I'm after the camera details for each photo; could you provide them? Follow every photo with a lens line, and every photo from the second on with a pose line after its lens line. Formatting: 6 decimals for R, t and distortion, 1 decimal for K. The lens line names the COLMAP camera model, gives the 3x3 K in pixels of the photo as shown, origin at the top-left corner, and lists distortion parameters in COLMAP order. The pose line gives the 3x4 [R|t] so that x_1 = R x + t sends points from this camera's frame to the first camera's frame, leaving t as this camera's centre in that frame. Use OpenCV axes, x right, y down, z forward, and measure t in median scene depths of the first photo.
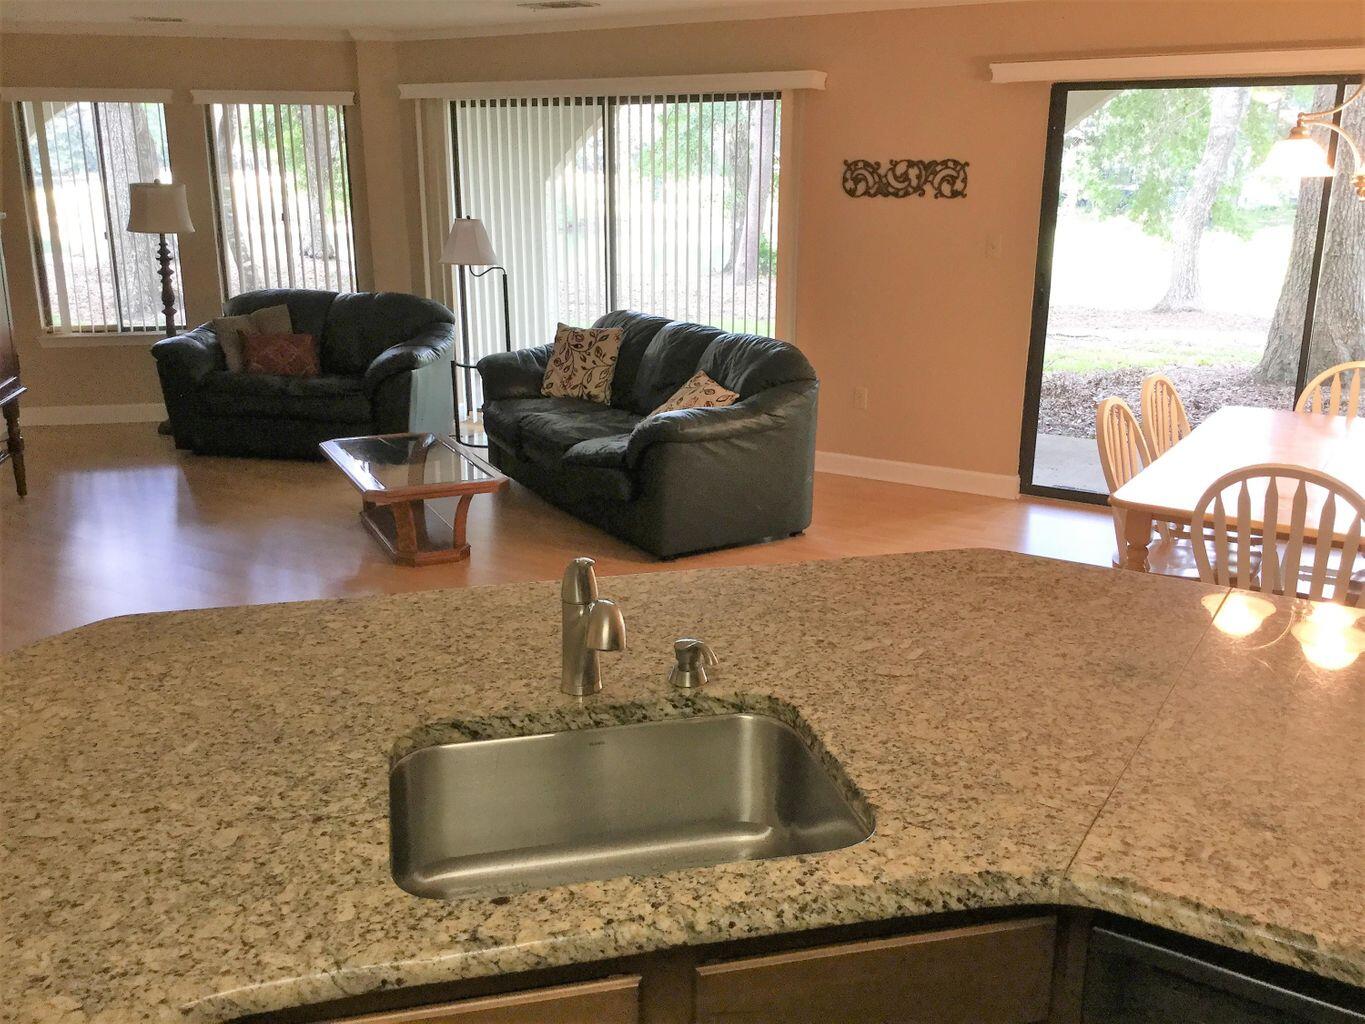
lens RADIAL K [[1256.3, 0, 677.5], [0, 1256.3, 511.1], [0, 0, 1]] dist [0.038806, 0.000000]
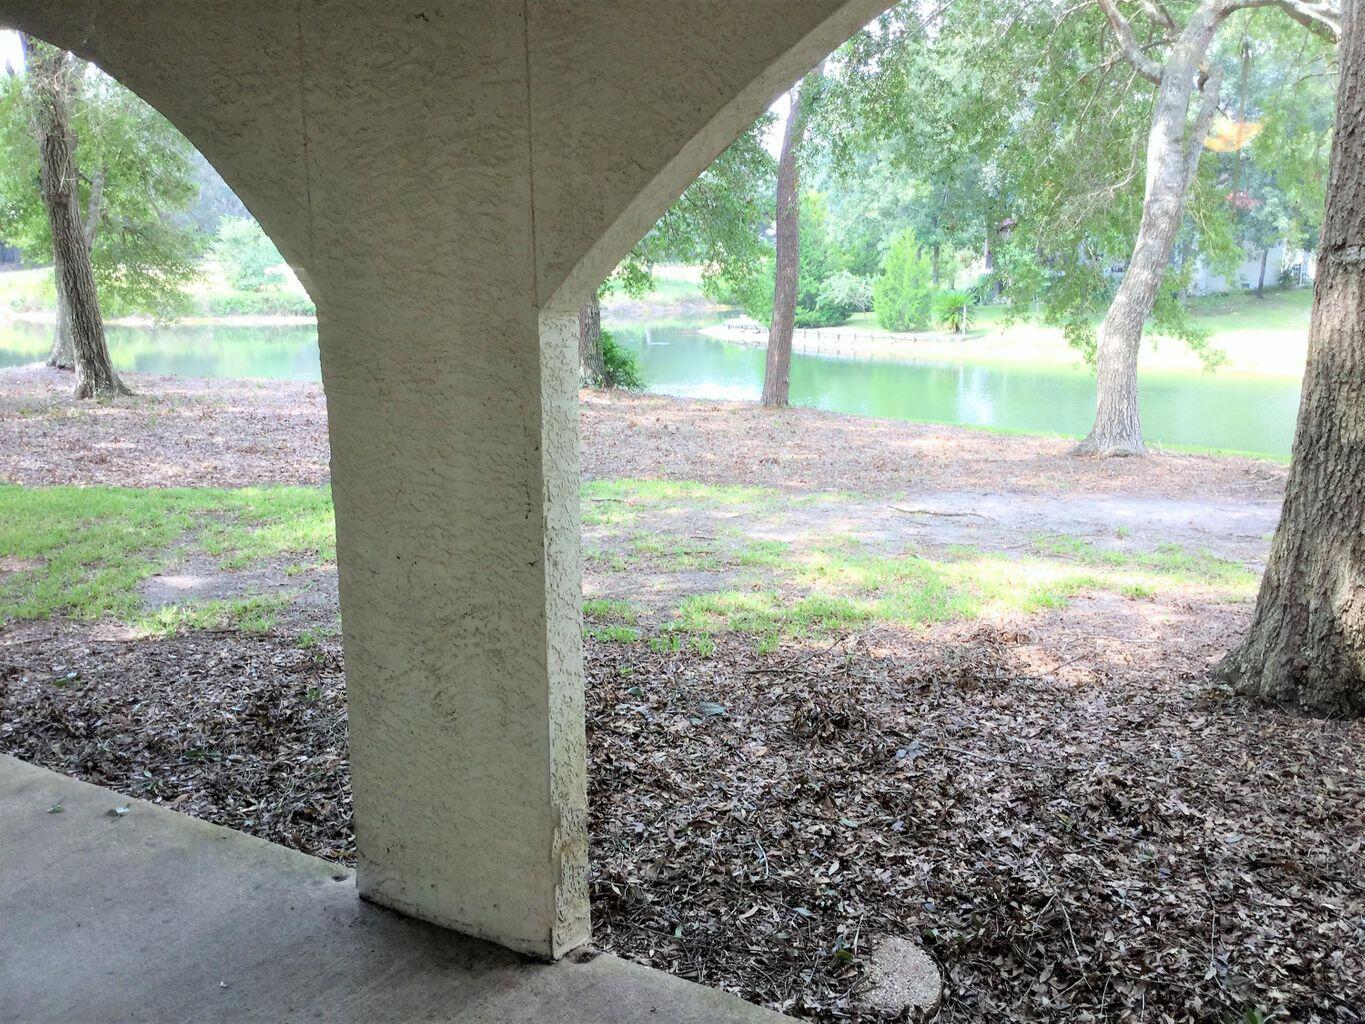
lens RADIAL K [[1256.3, 0, 684.5], [0, 1256.3, 518.4], [0, 0, 1]] dist [0.038806, 0.000000]
pose [[0.999390, -0.002170, 0.034844, 0.130988], [0.004235, 0.998231, -0.059305, -0.081119], [-0.034653, 0.059416, 0.997632, 0.298251]]
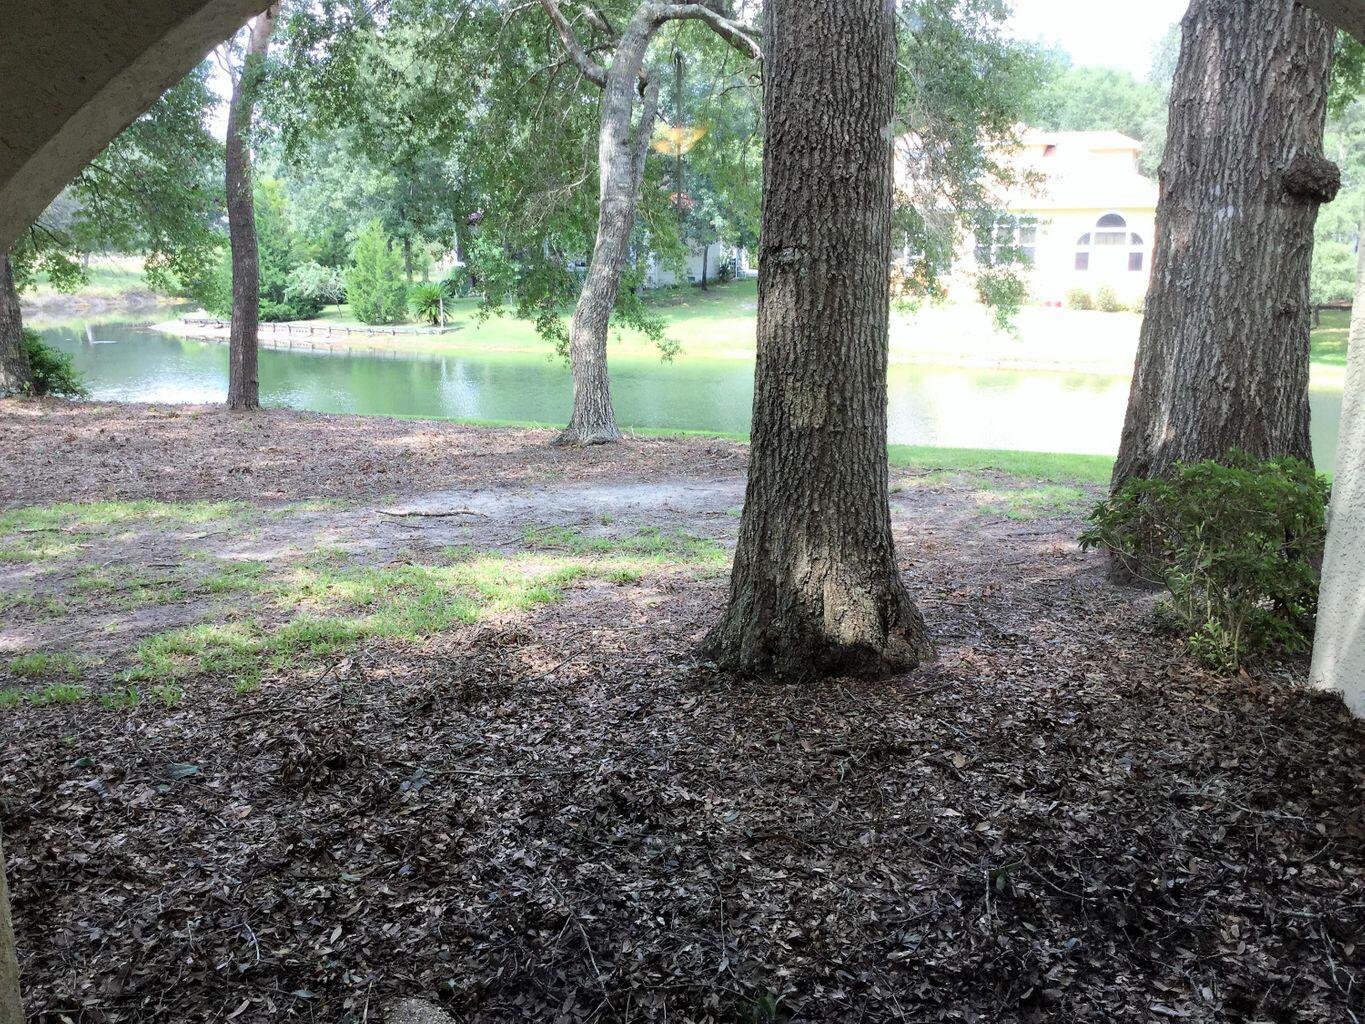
lens RADIAL K [[1256.3, 0, 687.0], [0, 1256.3, 509.8], [0, 0, 1]] dist [0.038806, 0.000000]
pose [[0.904020, -0.079026, 0.420121, 0.135754], [0.104412, 0.993818, -0.037735, -0.085843], [-0.414542, 0.077979, 0.906683, 0.311351]]
